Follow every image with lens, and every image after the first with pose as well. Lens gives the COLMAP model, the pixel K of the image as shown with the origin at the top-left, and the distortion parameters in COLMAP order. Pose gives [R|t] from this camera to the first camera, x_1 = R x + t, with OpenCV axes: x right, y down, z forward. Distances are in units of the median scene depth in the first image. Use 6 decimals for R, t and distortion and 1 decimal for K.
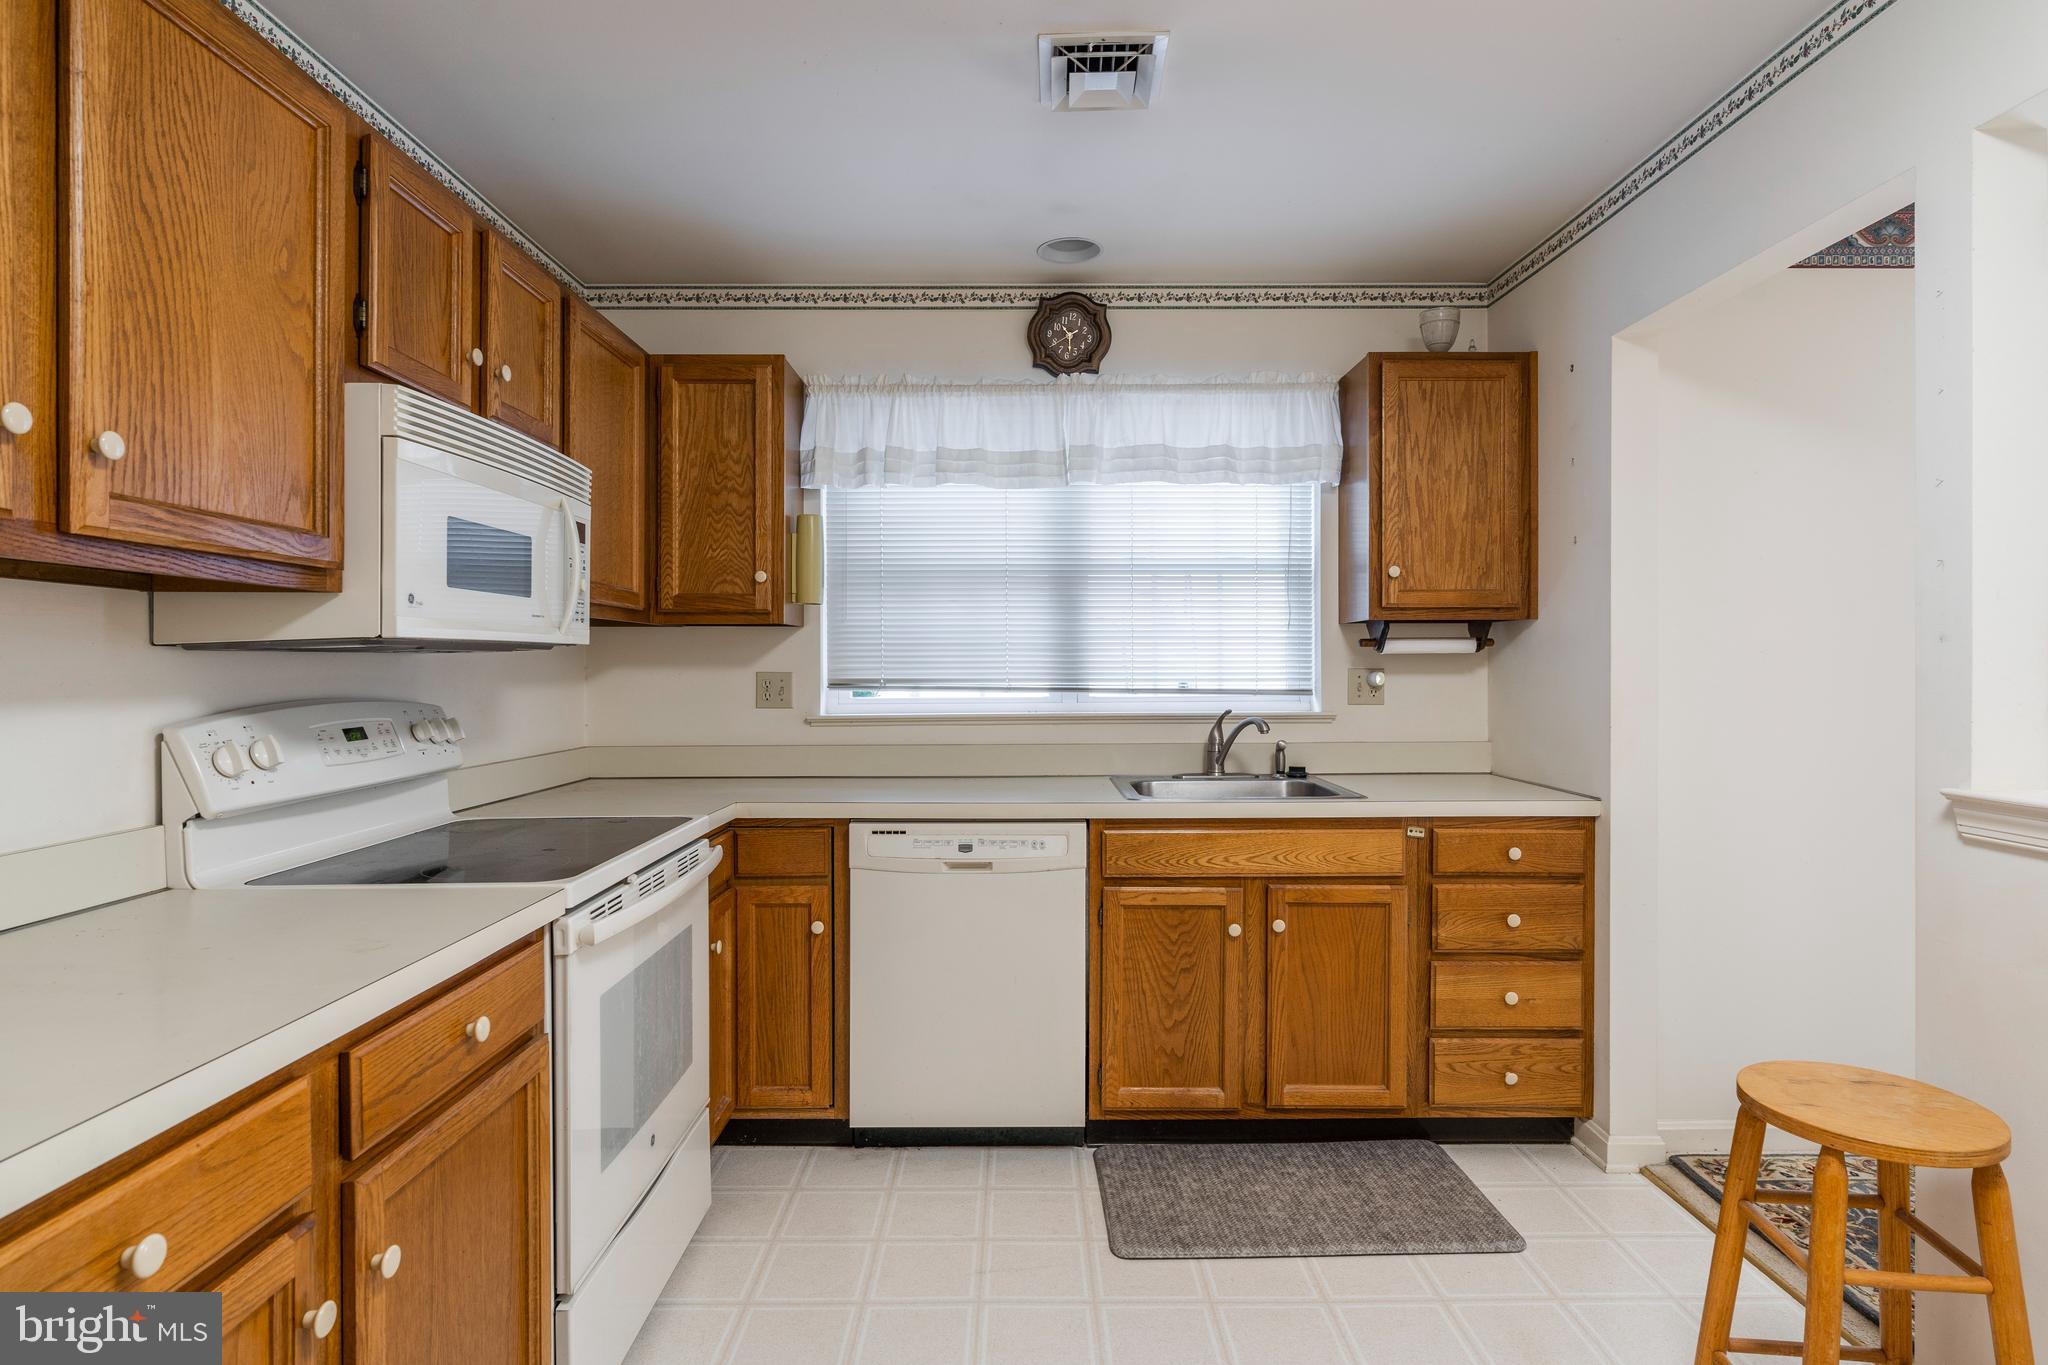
lens RADIAL K [[1072.0, 0, 1025.3], [0, 1072.0, 673.1], [0, 0, 1]] dist [-0.000003, 0.000104]
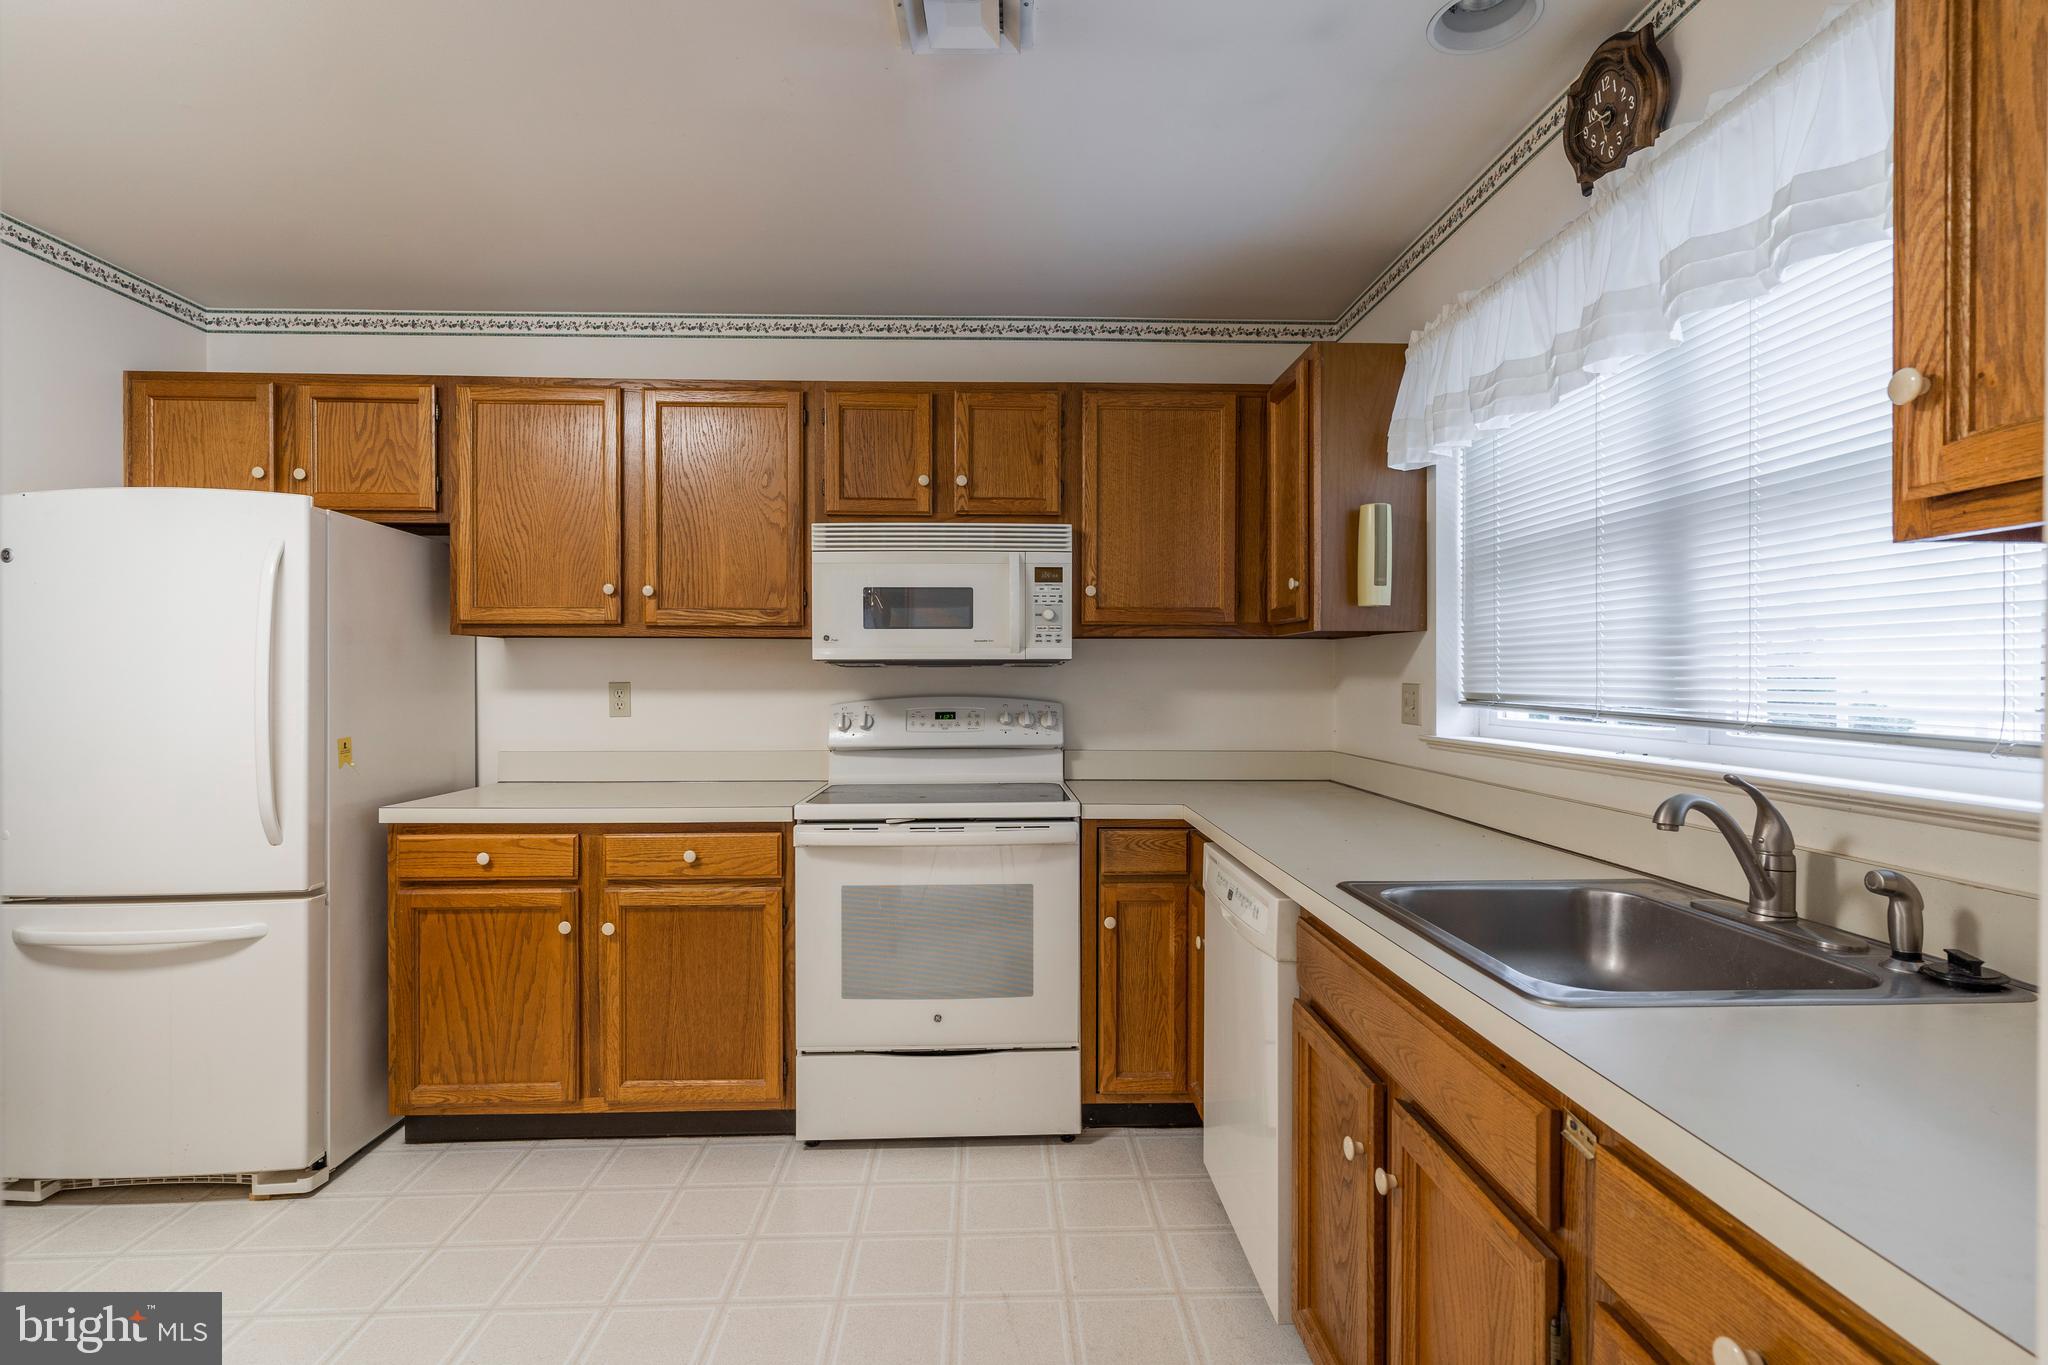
lens RADIAL K [[984.2, 0, 1017.8], [0, 984.2, 679.6], [0, 0, 1]] dist [0.000817, 0.000276]
pose [[0.031962, 0.006762, -0.999466, 0.832370], [-0.007963, 0.999947, 0.006511, -0.009534], [0.999457, 0.007751, 0.032014, 0.959184]]
